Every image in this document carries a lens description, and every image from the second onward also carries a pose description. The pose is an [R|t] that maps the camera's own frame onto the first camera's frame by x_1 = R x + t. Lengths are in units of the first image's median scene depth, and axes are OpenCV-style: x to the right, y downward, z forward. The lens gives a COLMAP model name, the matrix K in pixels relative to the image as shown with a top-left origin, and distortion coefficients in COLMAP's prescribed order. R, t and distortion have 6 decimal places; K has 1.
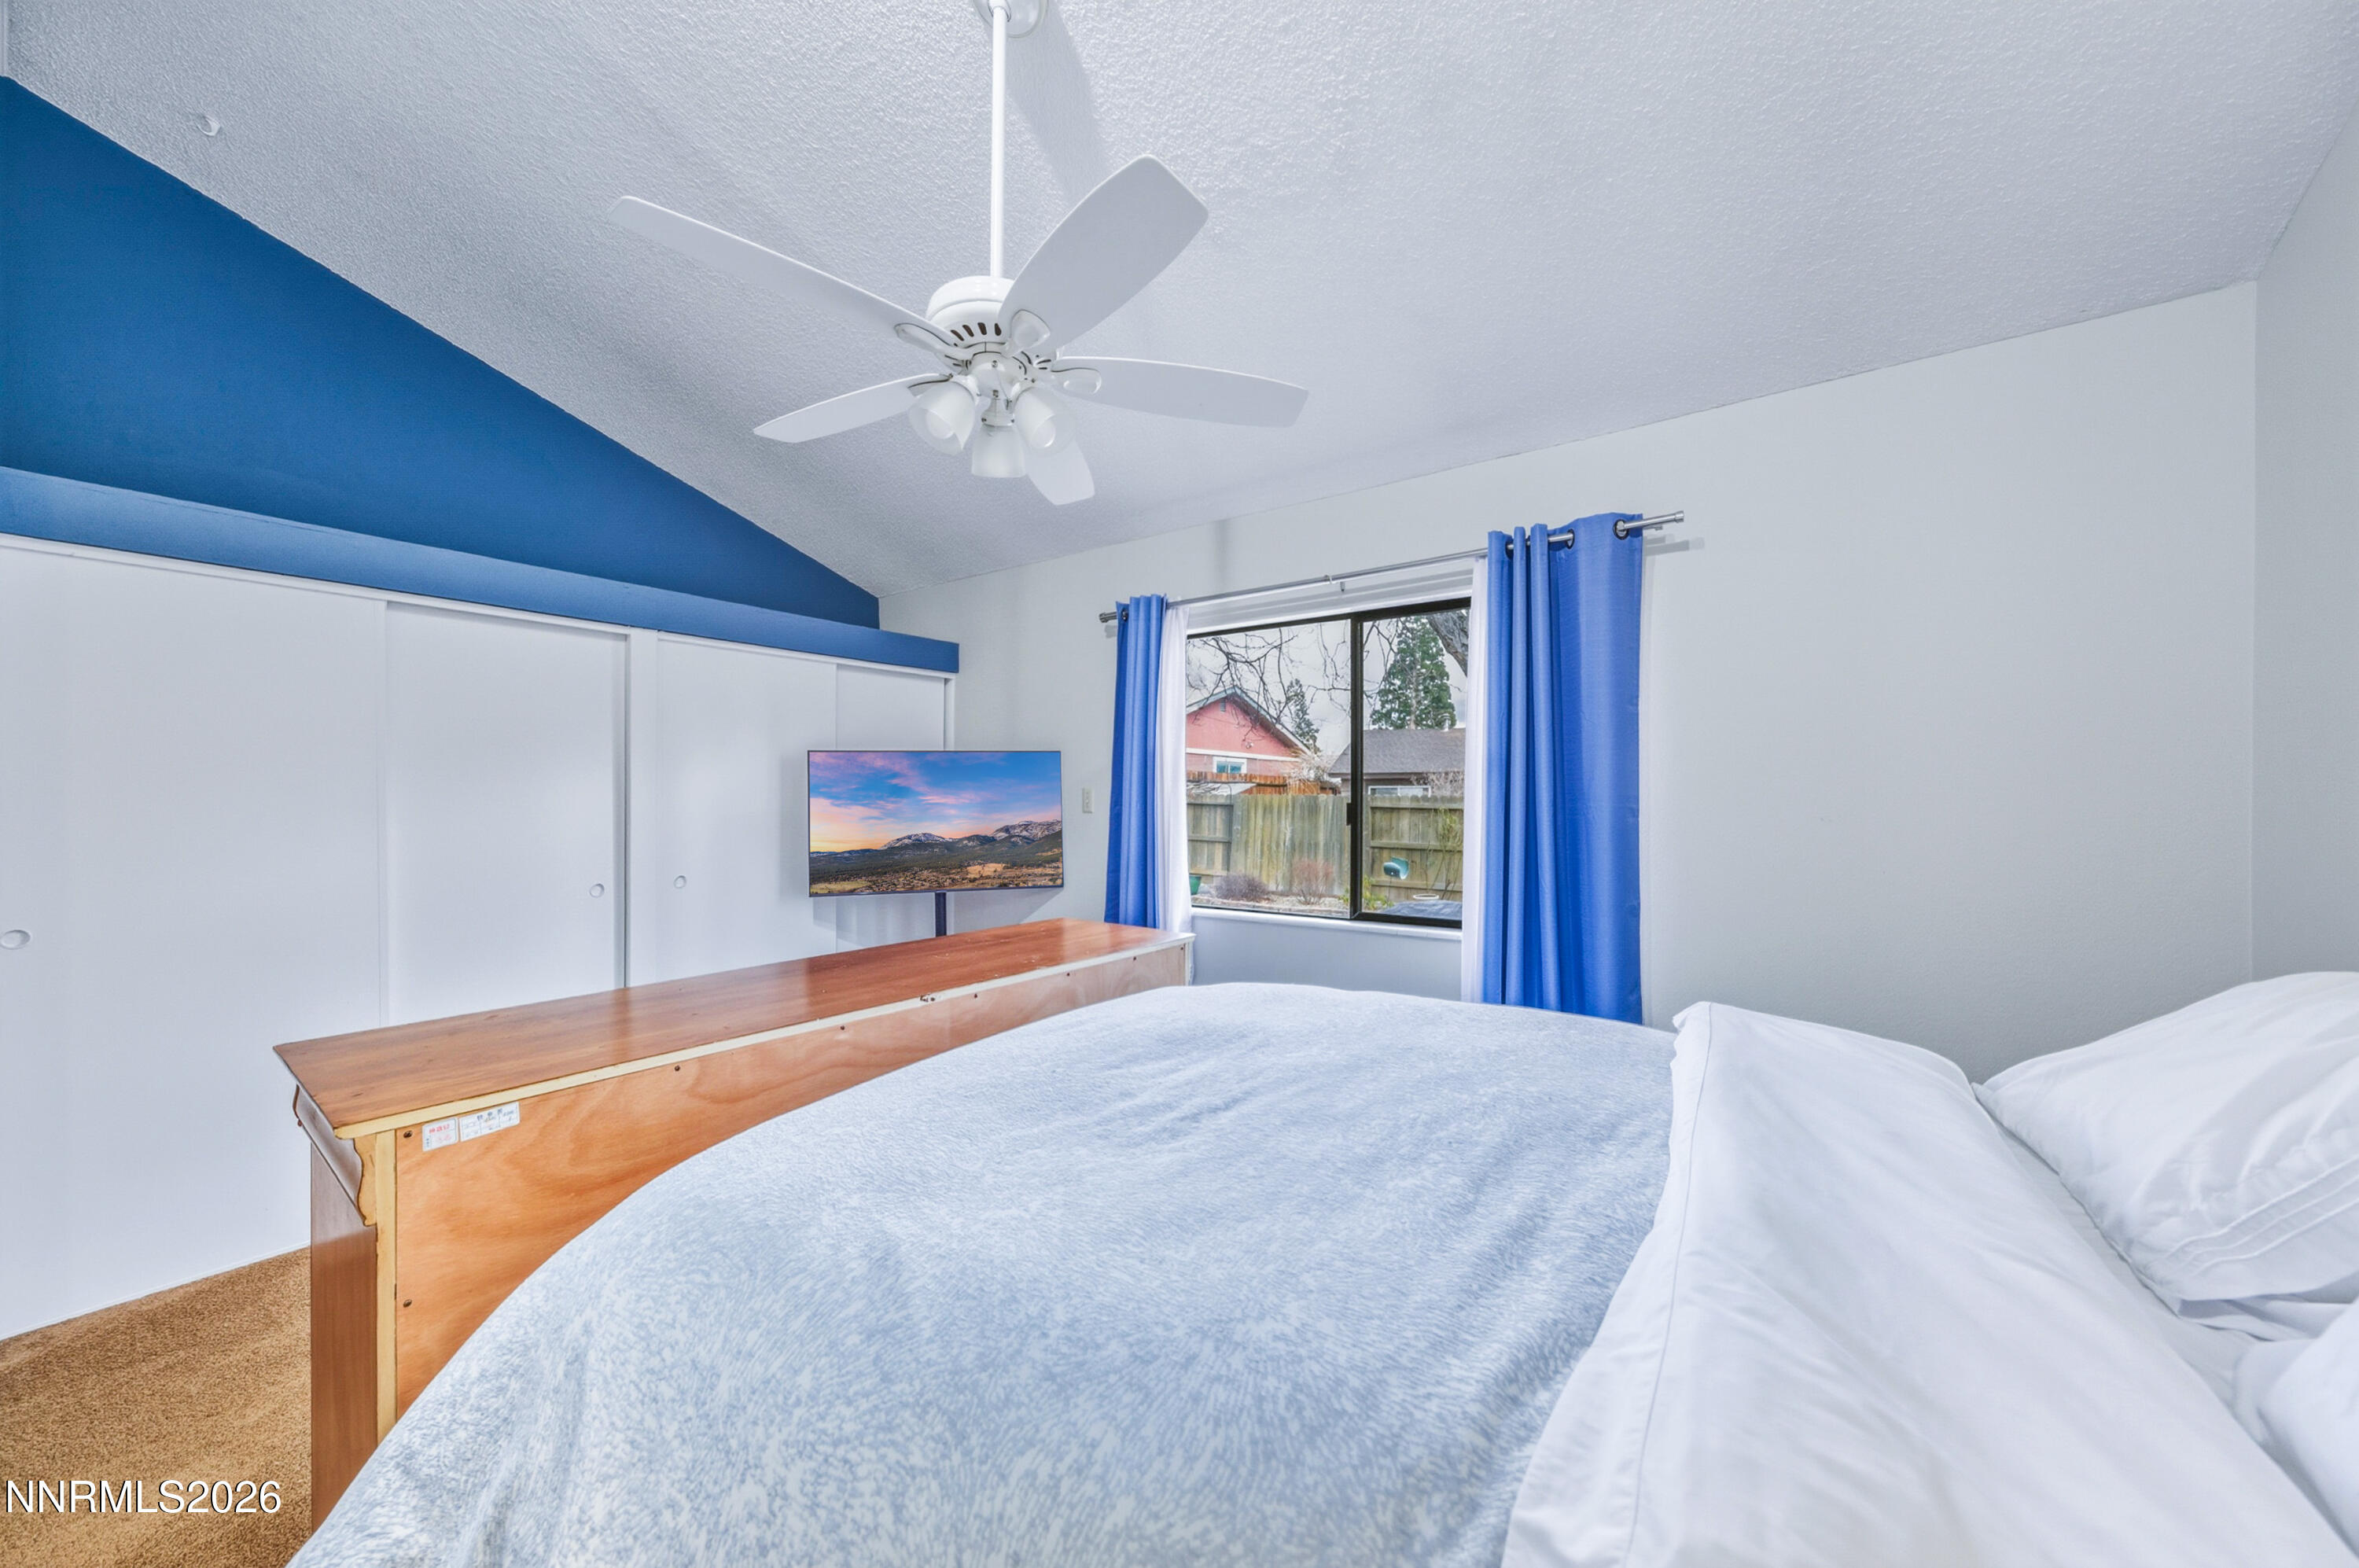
lens RADIAL K [[832.4, 0, 1166.7], [0, 832.4, 784.5], [0, 0, 1]] dist [-0.000191, 0.000044]
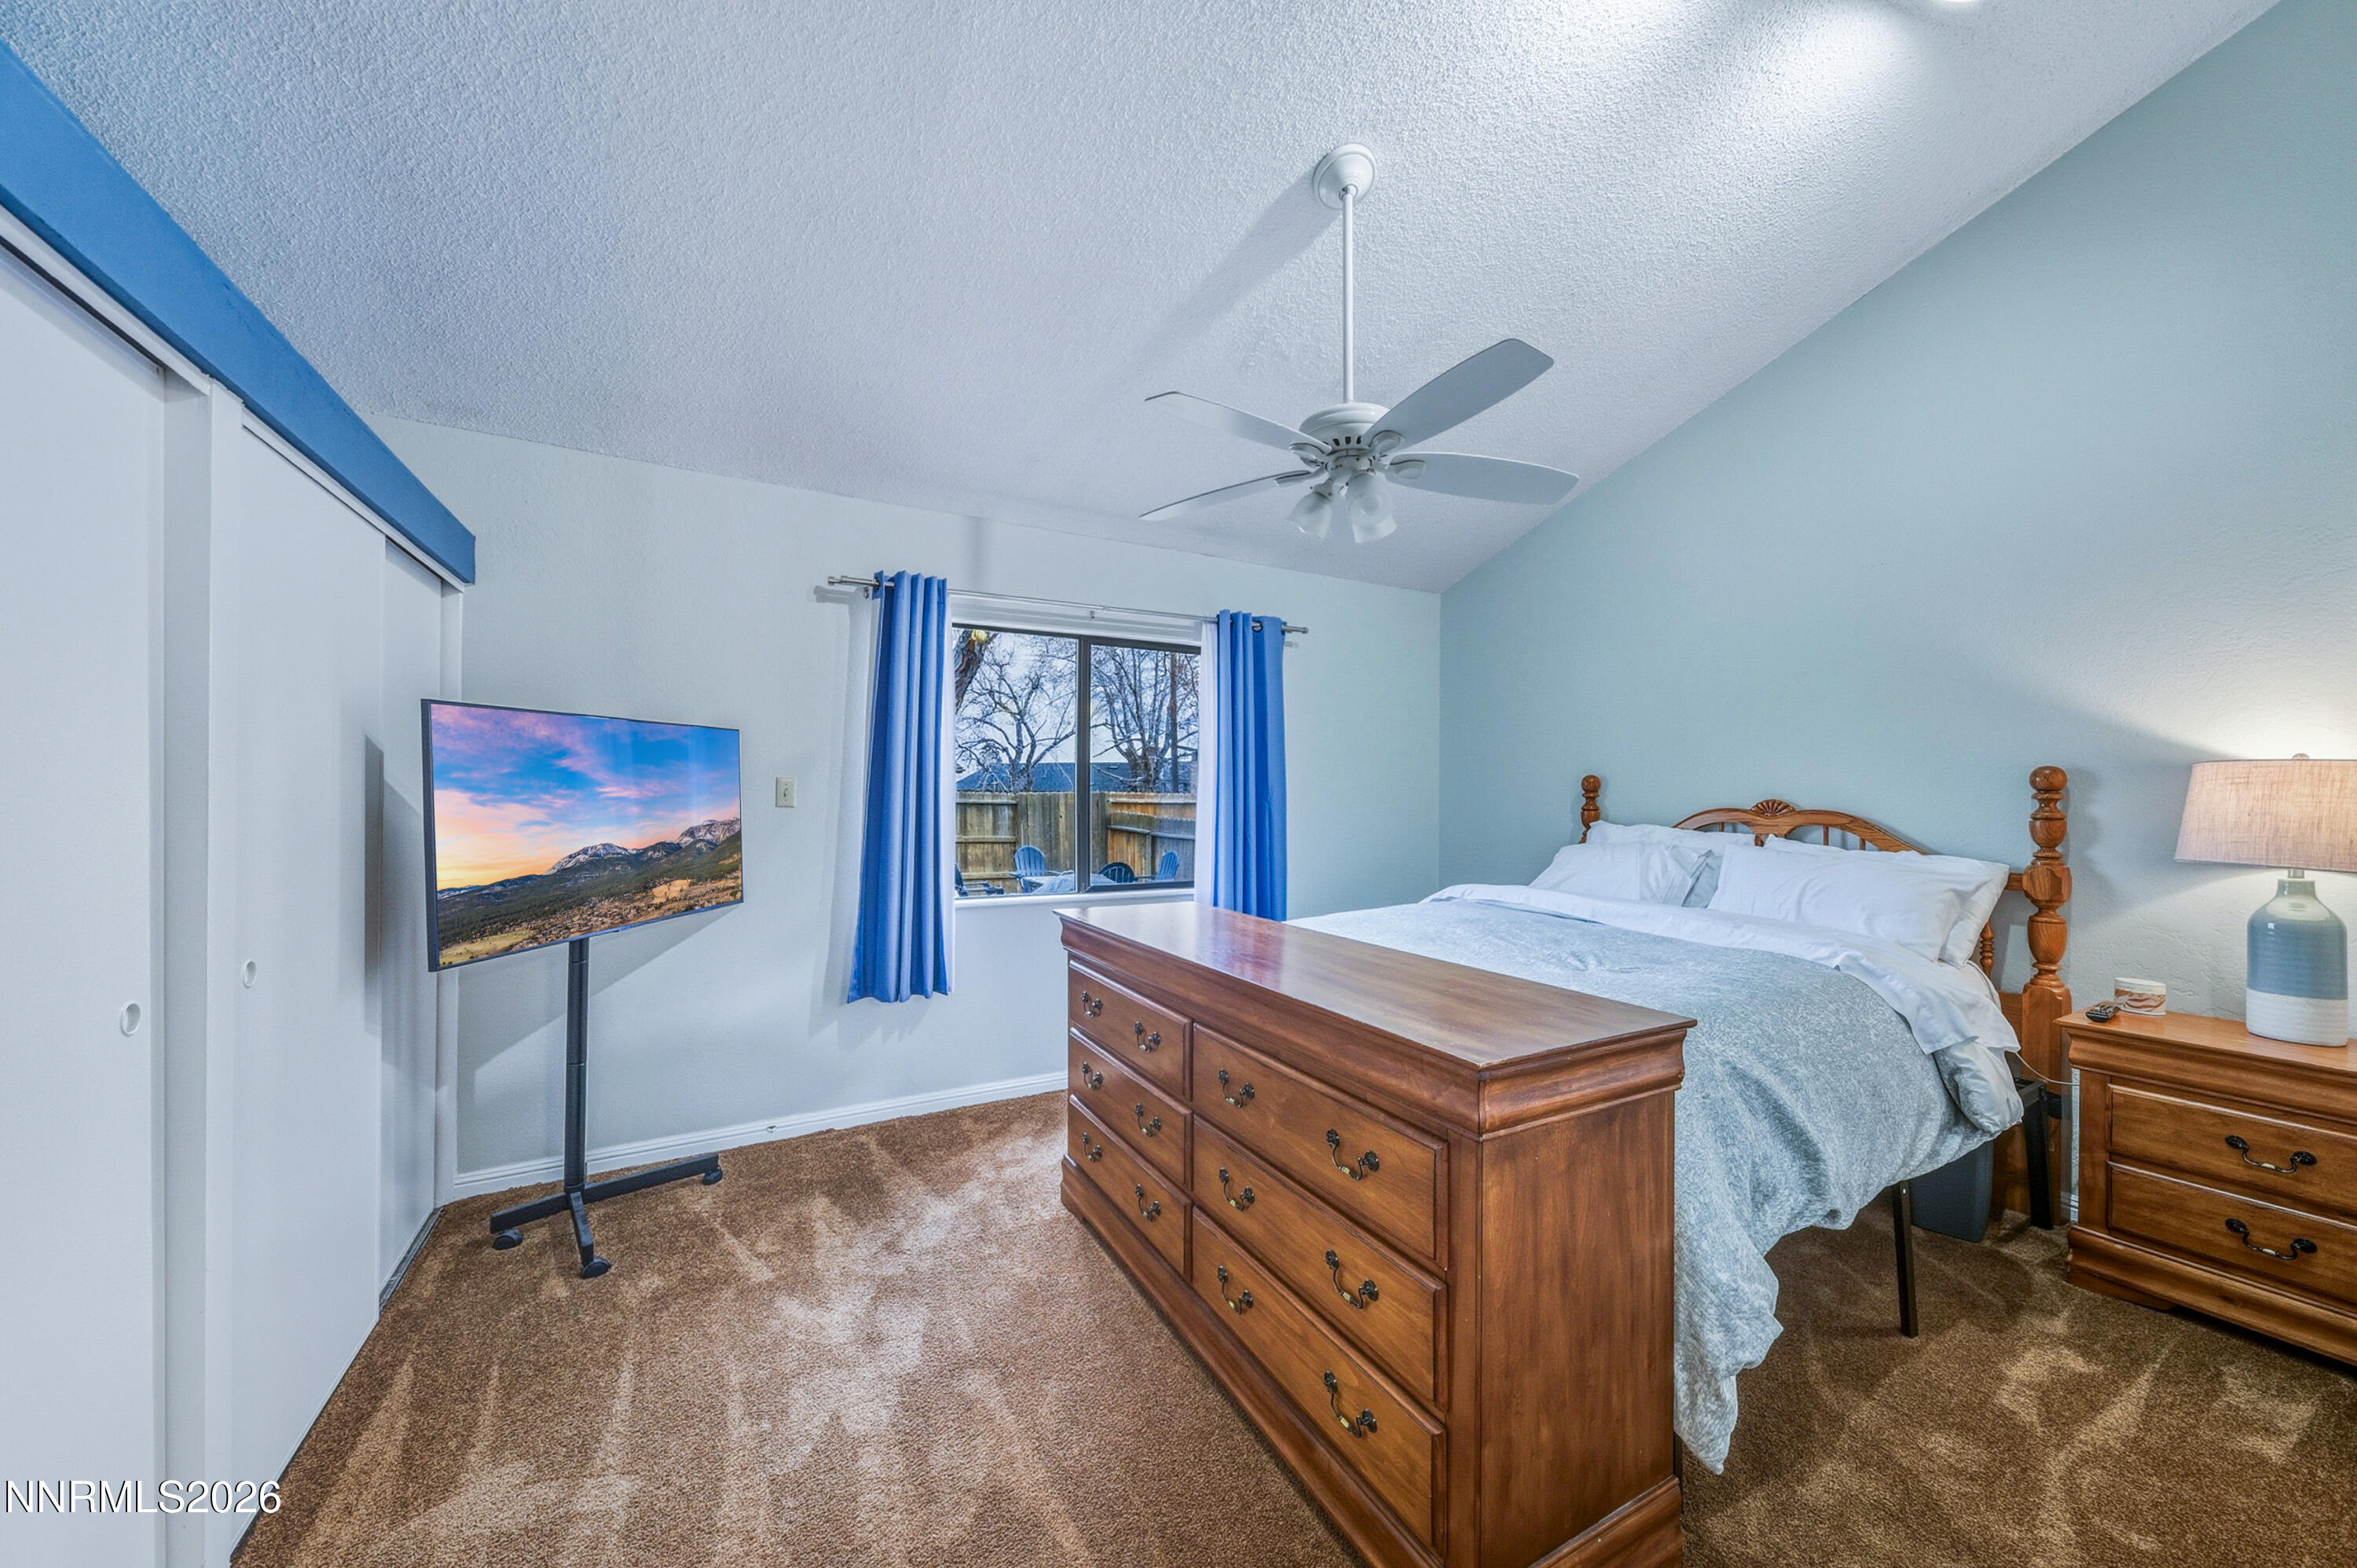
lens RADIAL K [[831.6, 0, 1165.0], [0, 831.6, 785.0], [0, 0, 1]] dist [-0.000191, 0.000044]
pose [[0.399309, -0.001145, 0.916815, -0.712688], [-0.006038, 0.999974, 0.003878, 0.007607], [-0.916796, -0.007085, 0.399292, 0.338048]]
